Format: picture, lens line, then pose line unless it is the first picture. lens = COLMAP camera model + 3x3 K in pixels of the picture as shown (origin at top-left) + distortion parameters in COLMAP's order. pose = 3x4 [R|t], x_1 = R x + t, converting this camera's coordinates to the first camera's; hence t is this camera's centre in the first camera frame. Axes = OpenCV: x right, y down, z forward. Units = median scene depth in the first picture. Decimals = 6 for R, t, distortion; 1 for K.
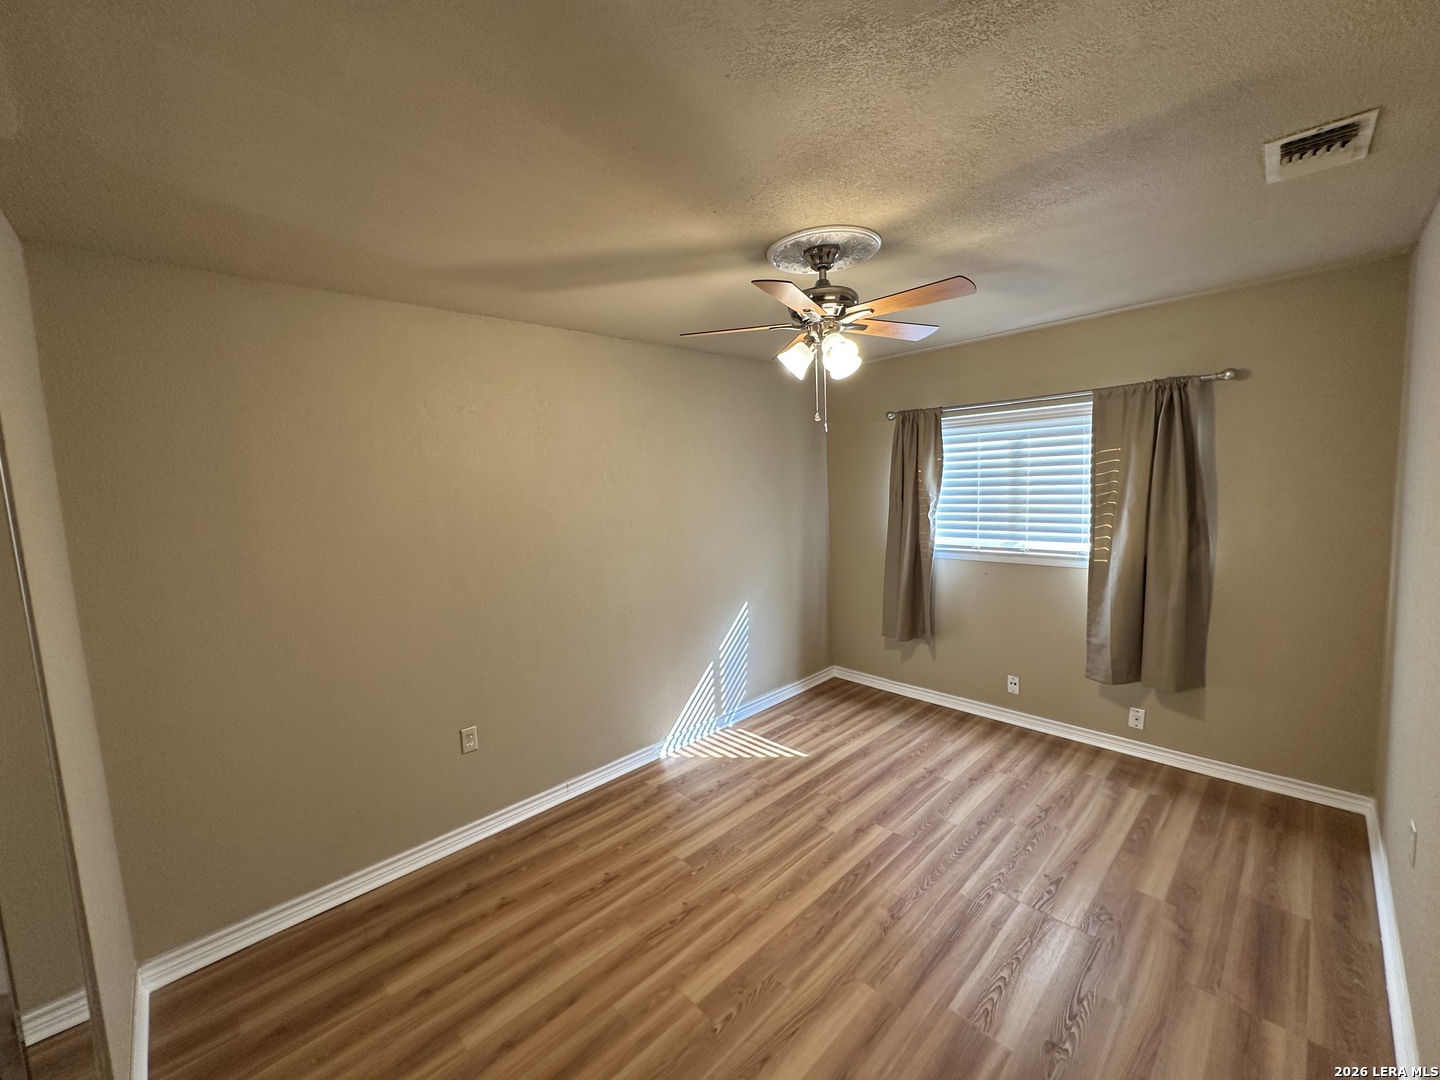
lens RADIAL K [[571.4, 0, 721.5], [0, 571.4, 541.3], [0, 0, 1]] dist [-0.004793, 0.000589]
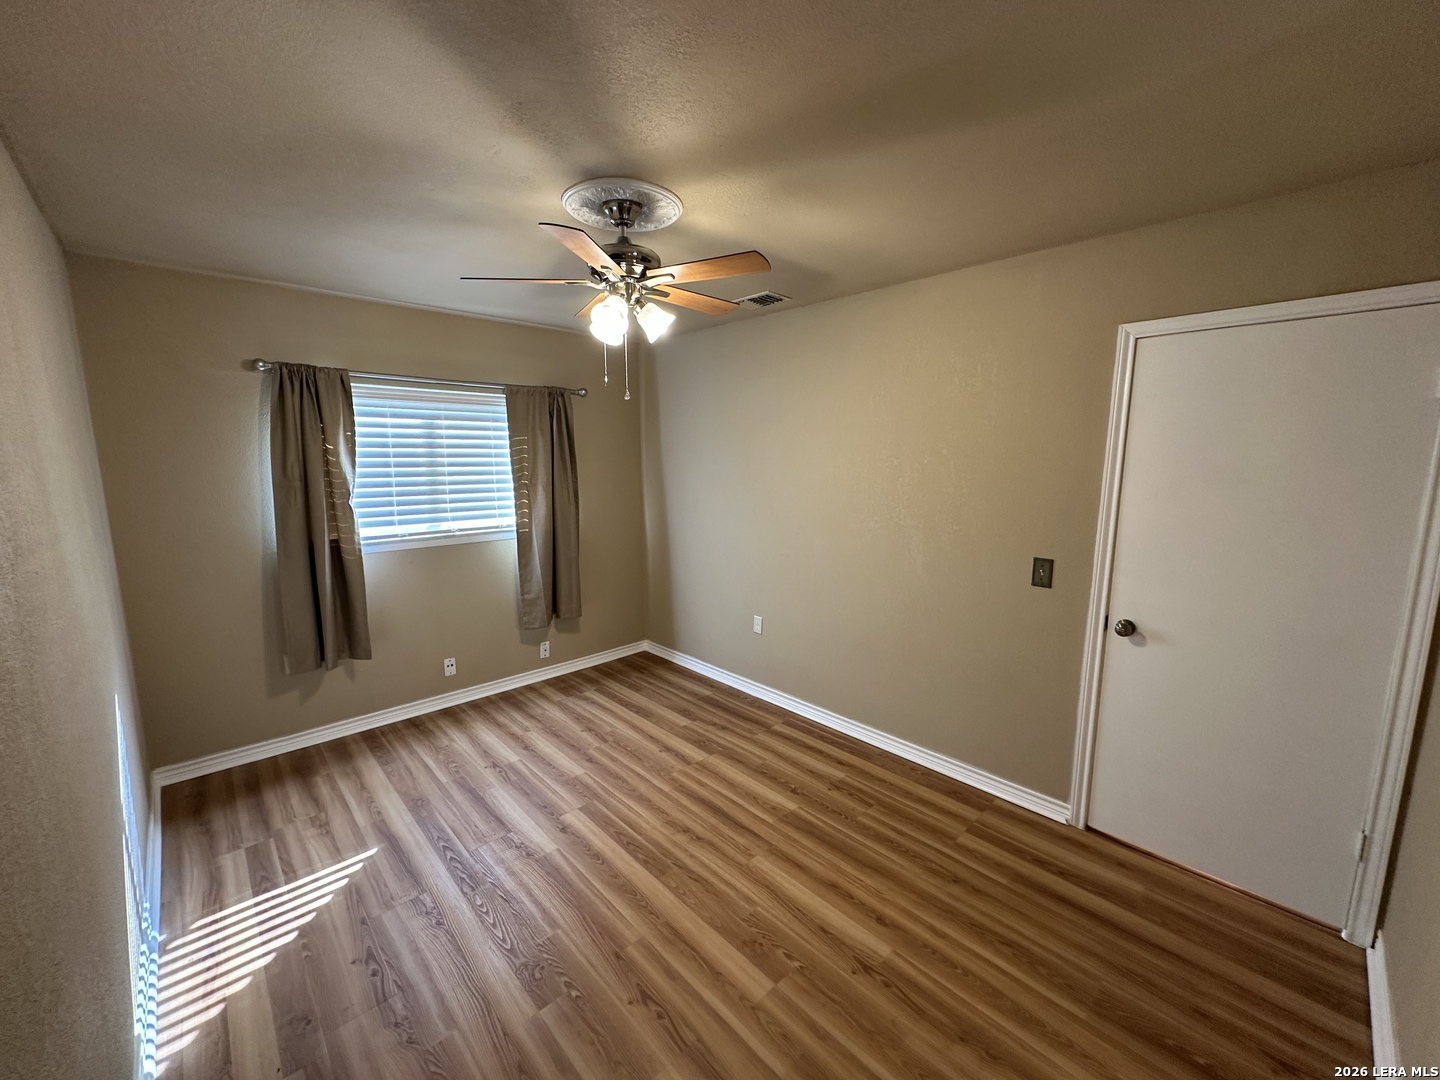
lens RADIAL K [[571.4, 0, 720.3], [0, 571.4, 540.3], [0, 0, 1]] dist [-0.004793, 0.000589]
pose [[0.009068, -0.107431, 0.994171, -0.532921], [0.103020, 0.989022, 0.105935, -0.029703], [-0.994638, 0.101459, 0.020036, 0.569218]]
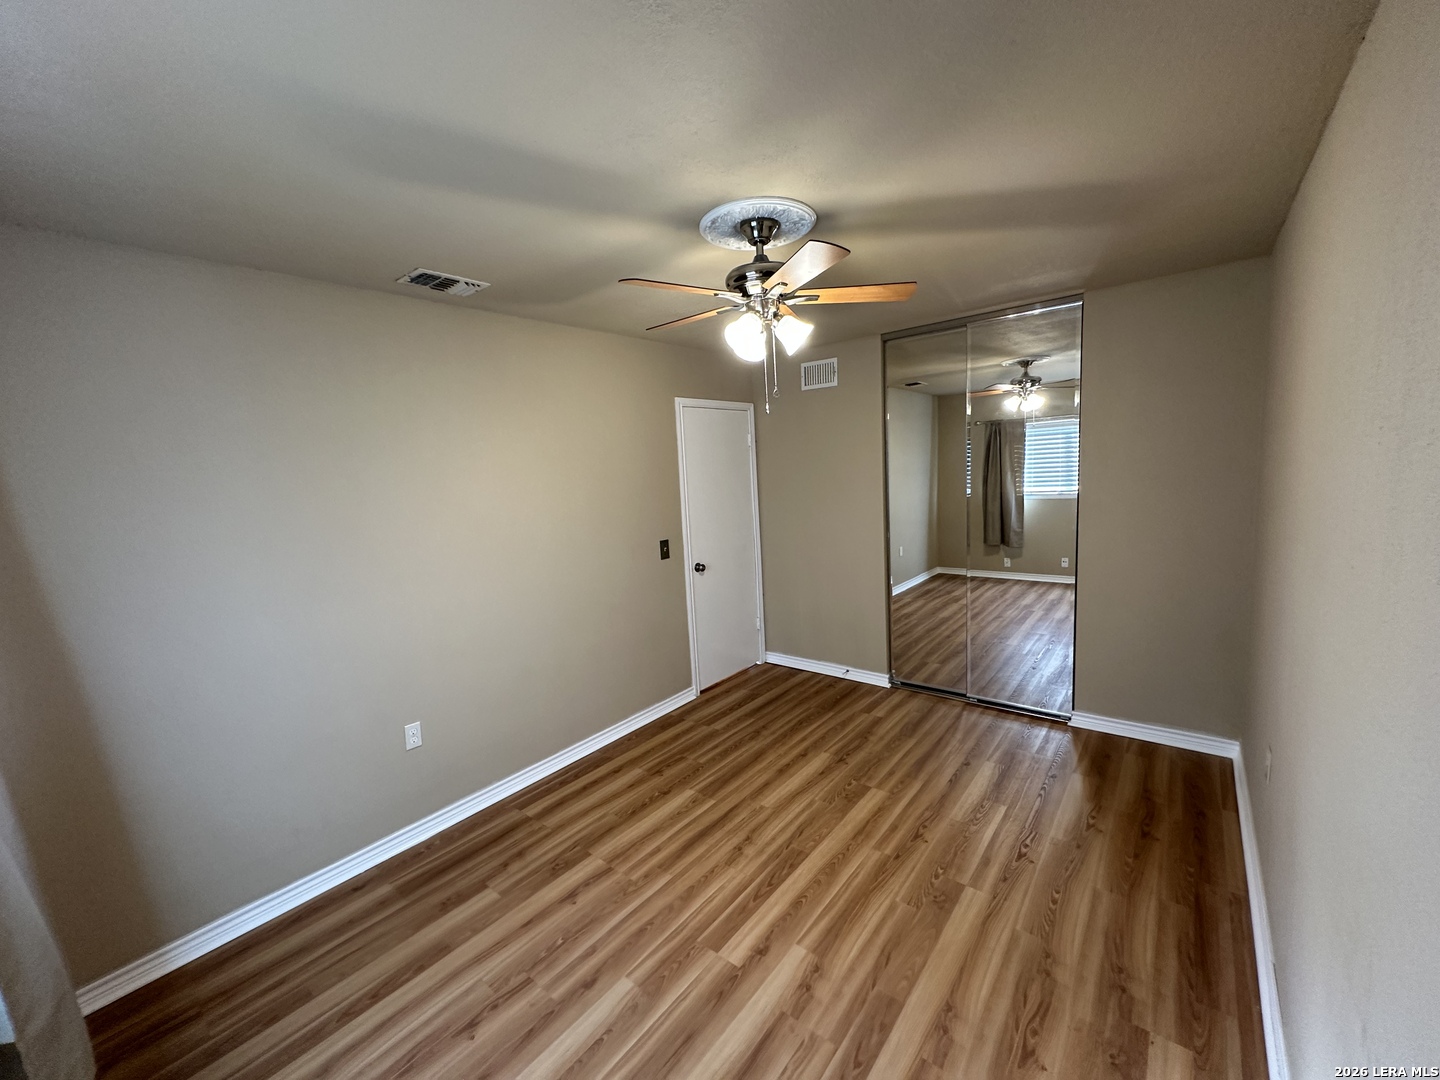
lens RADIAL K [[571.4, 0, 718.1], [0, 571.4, 545.1], [0, 0, 1]] dist [-0.004793, 0.000589]
pose [[-0.988086, 0.116375, -0.100710, 0.261562], [0.089376, 0.966626, 0.240097, -0.144501], [0.125290, 0.228235, -0.965511, 1.323188]]
